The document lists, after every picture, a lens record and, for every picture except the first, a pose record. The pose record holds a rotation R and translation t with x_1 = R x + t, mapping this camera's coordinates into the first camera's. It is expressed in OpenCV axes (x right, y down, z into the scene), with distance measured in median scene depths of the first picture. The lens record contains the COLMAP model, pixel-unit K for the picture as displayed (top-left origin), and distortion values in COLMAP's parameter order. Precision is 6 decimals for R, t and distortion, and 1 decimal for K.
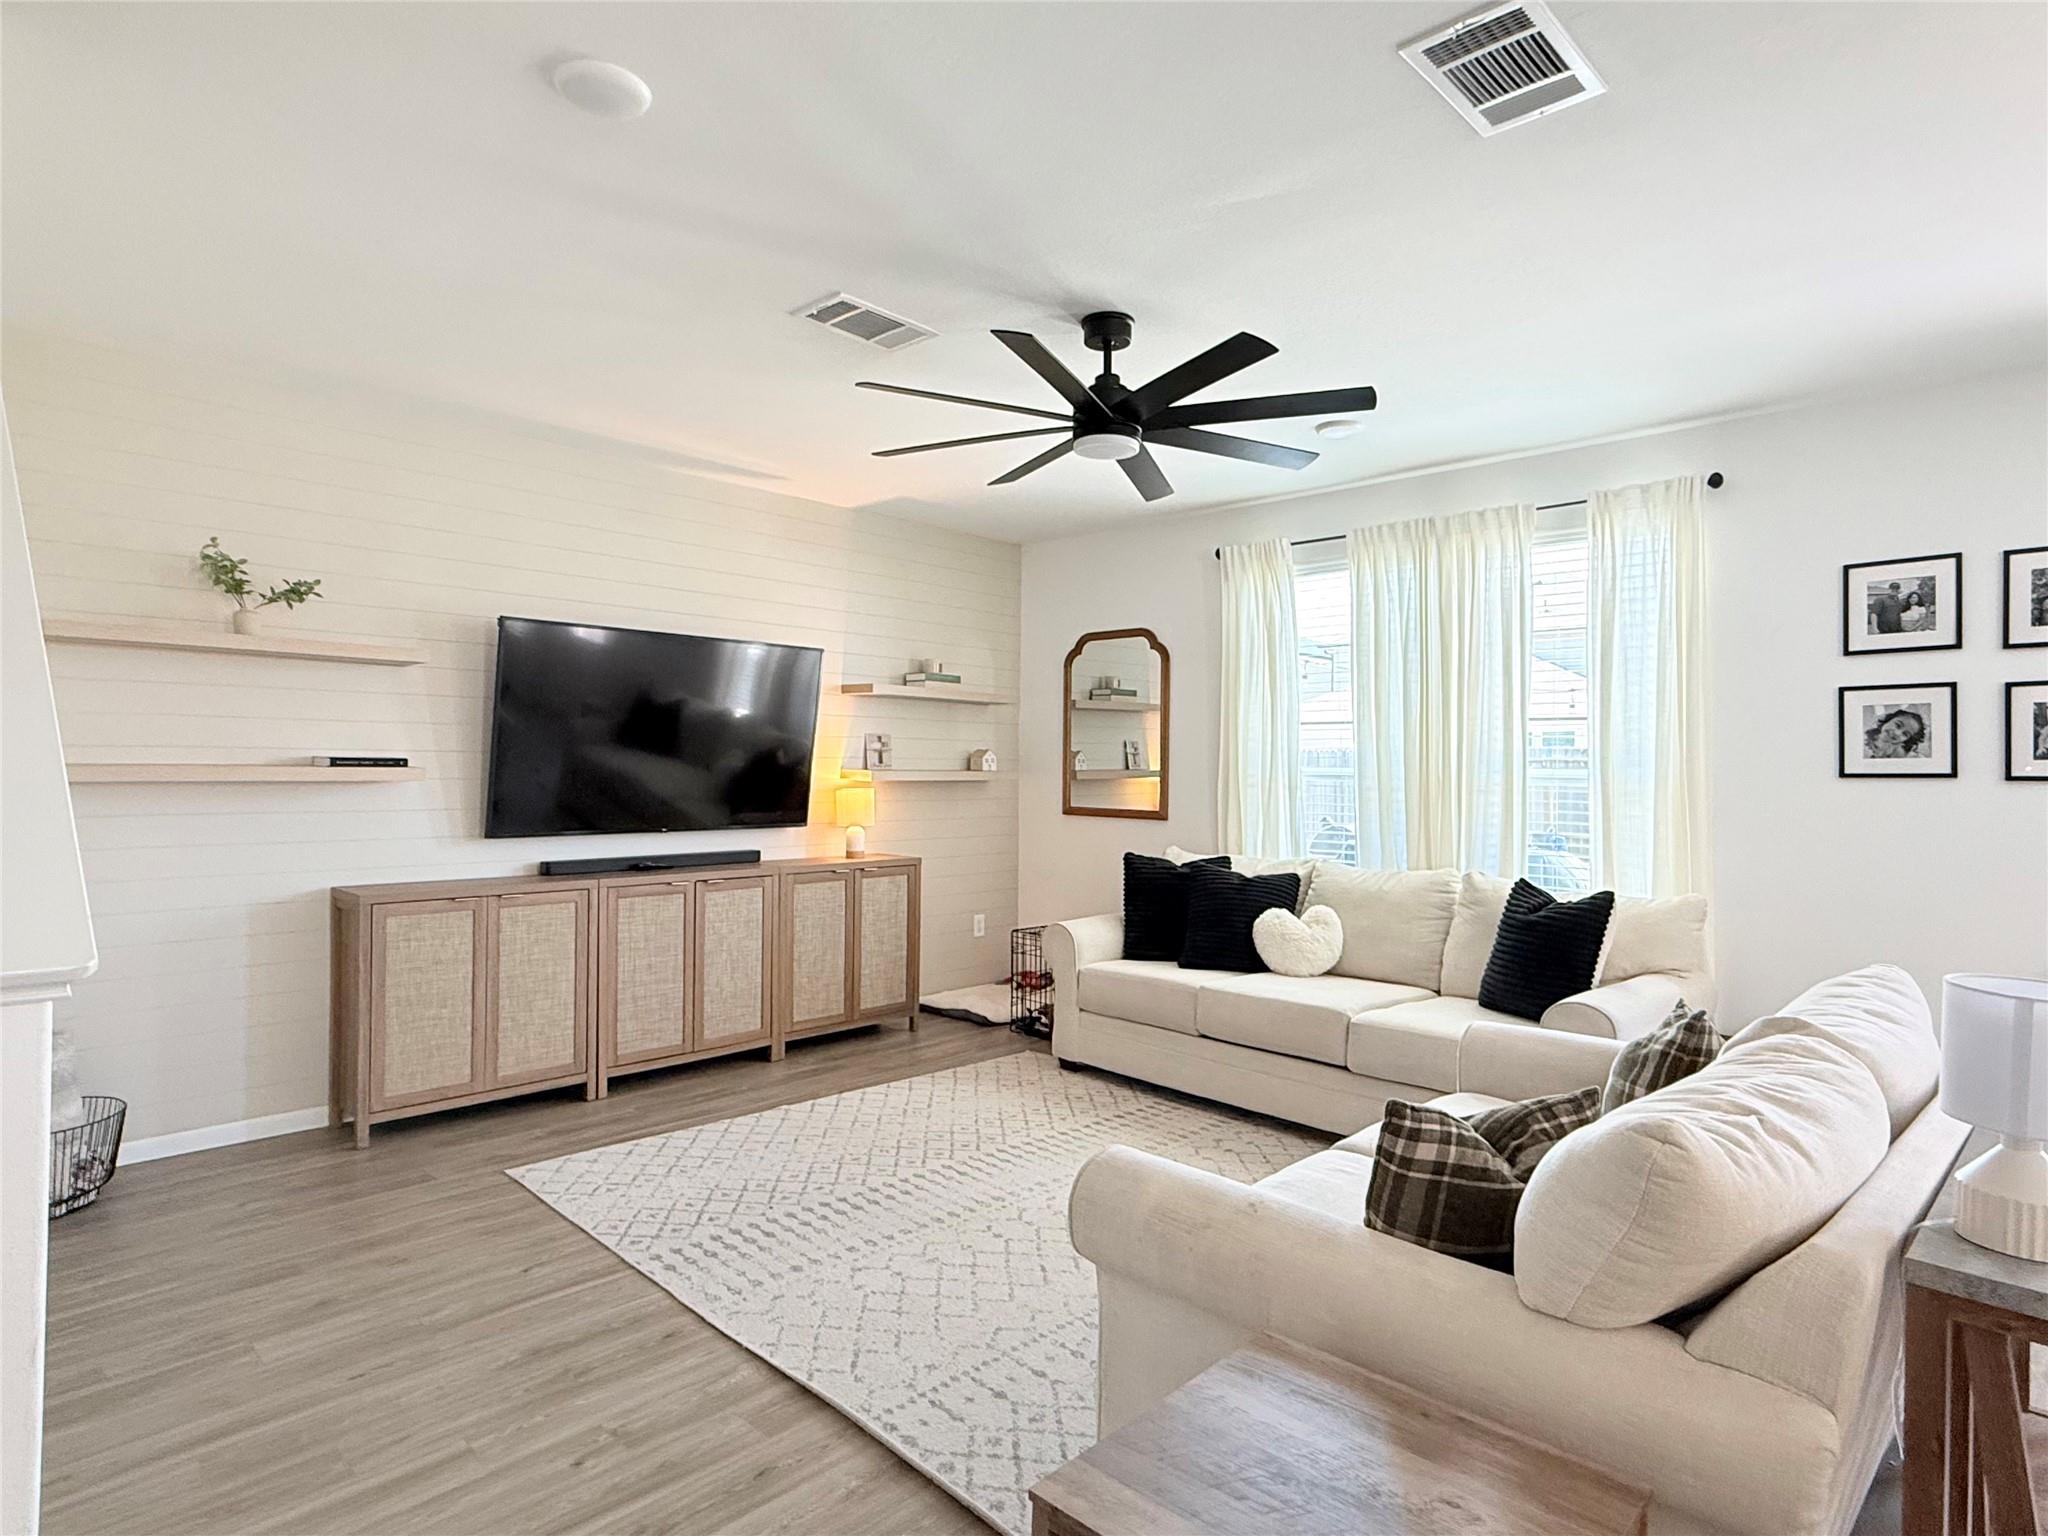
lens RADIAL K [[1127.9, 0, 1012.6], [0, 1127.9, 769.2], [0, 0, 1]] dist [-0.003742, -0.000192]
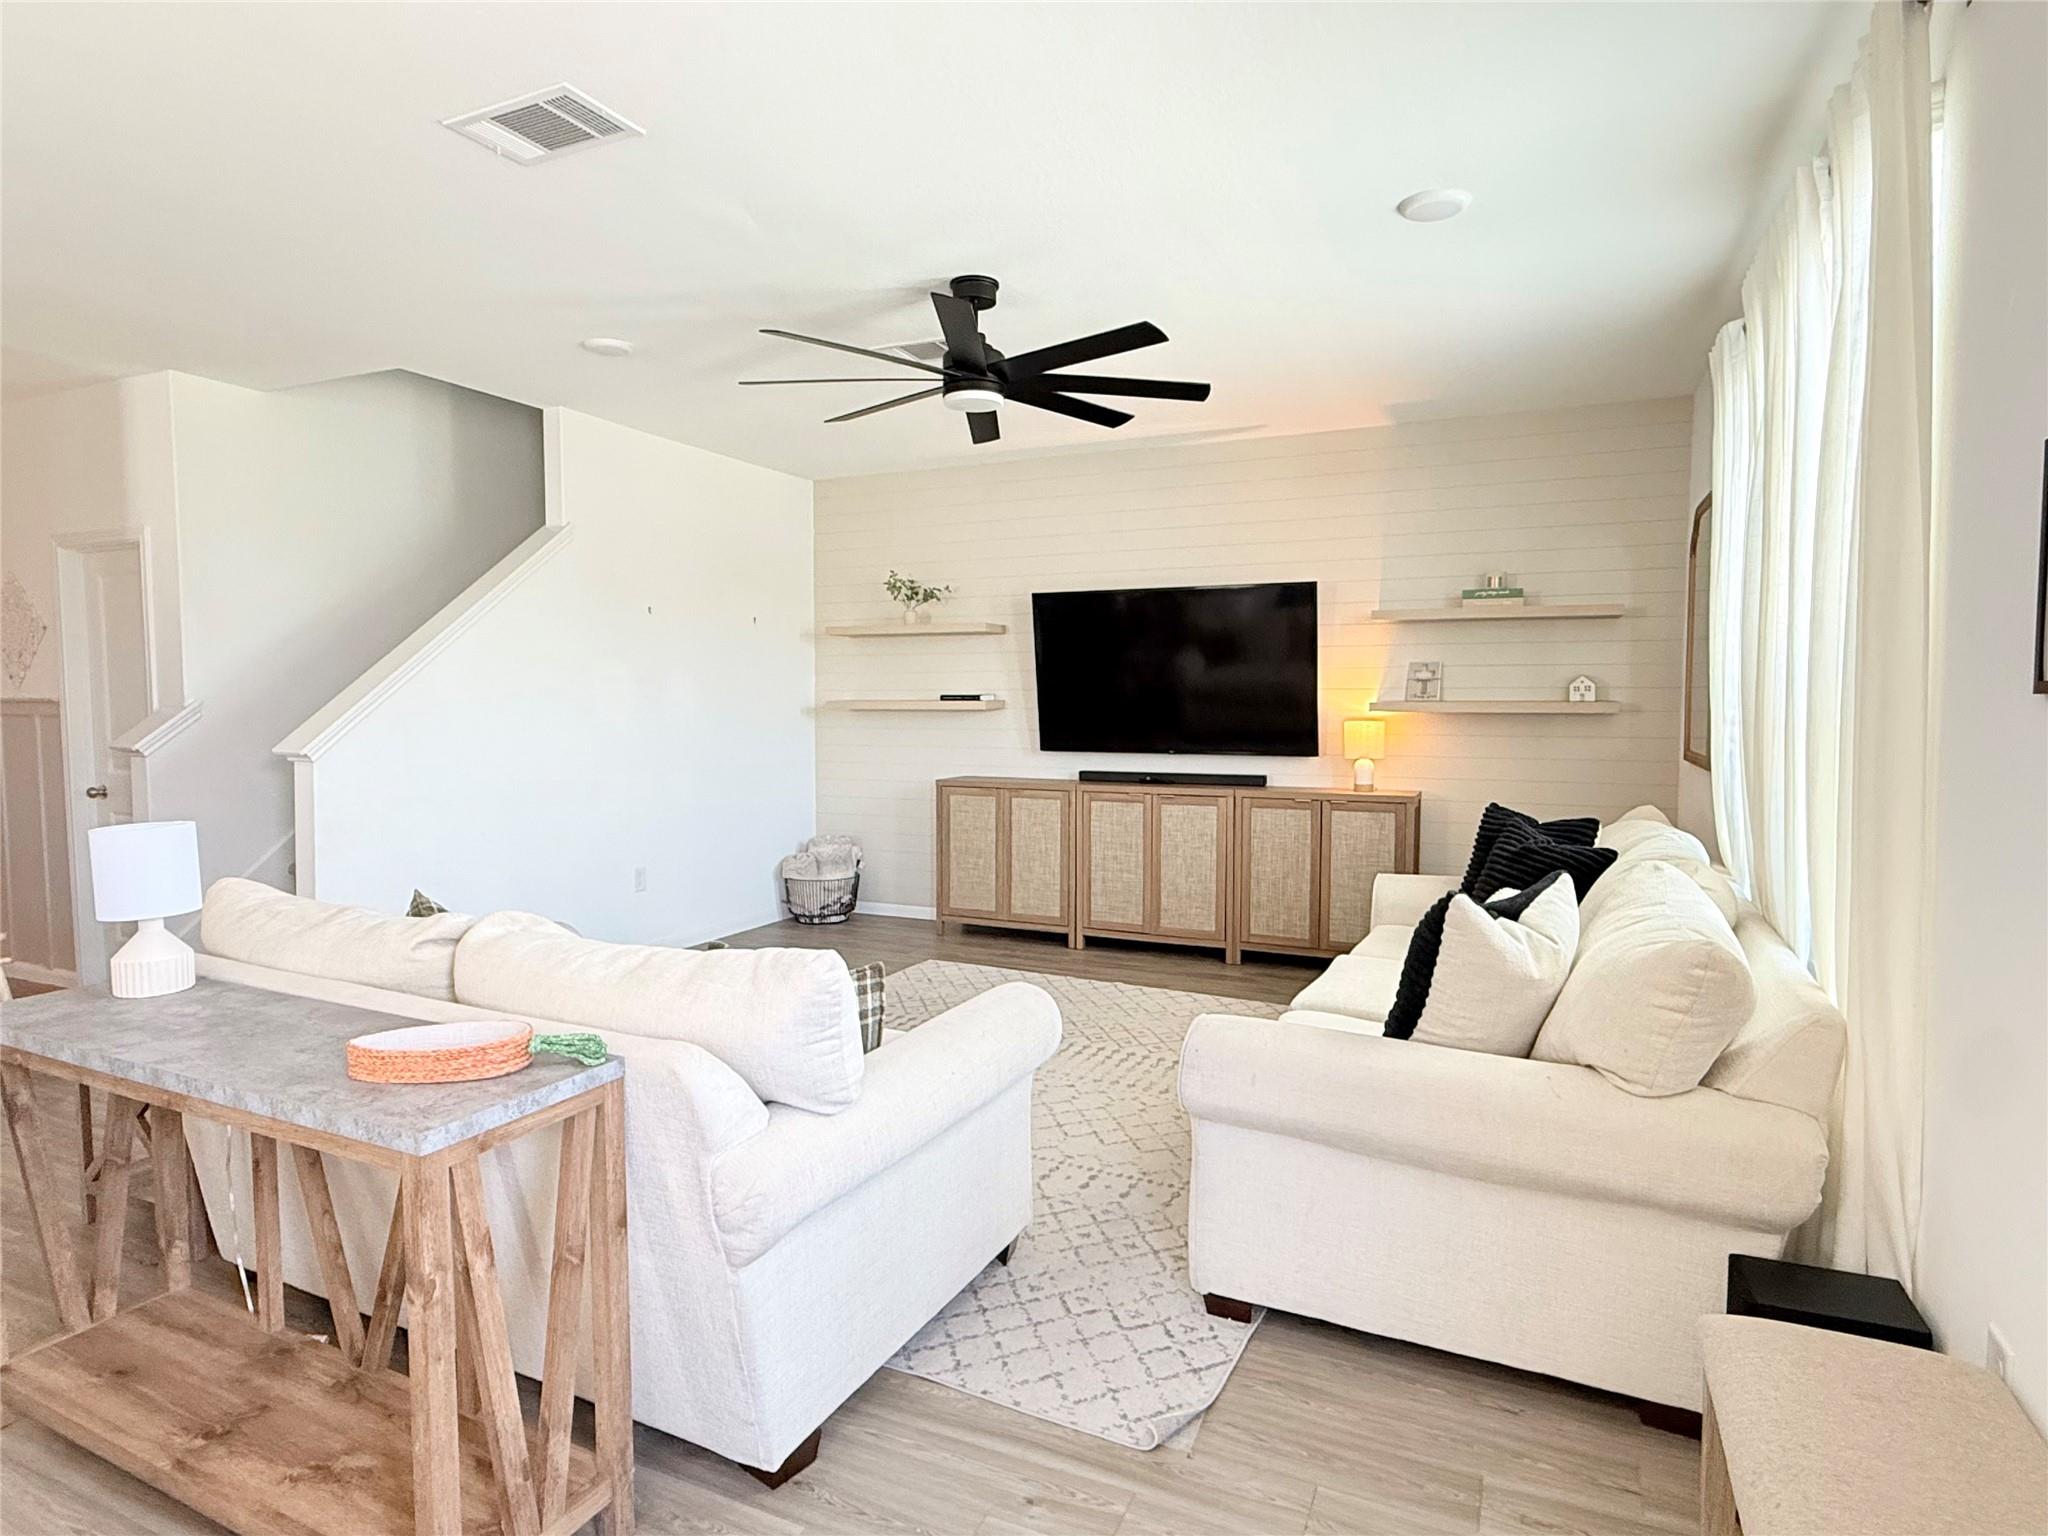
lens RADIAL K [[1127.9, 0, 1012.6], [0, 1127.9, 769.2], [0, 0, 1]] dist [-0.003742, -0.000192]
pose [[0.323904, 0.051242, -0.944701, 0.838682], [0.002548, 0.998481, 0.055033, 0.006382], [0.946086, -0.020233, 0.323282, 0.488093]]
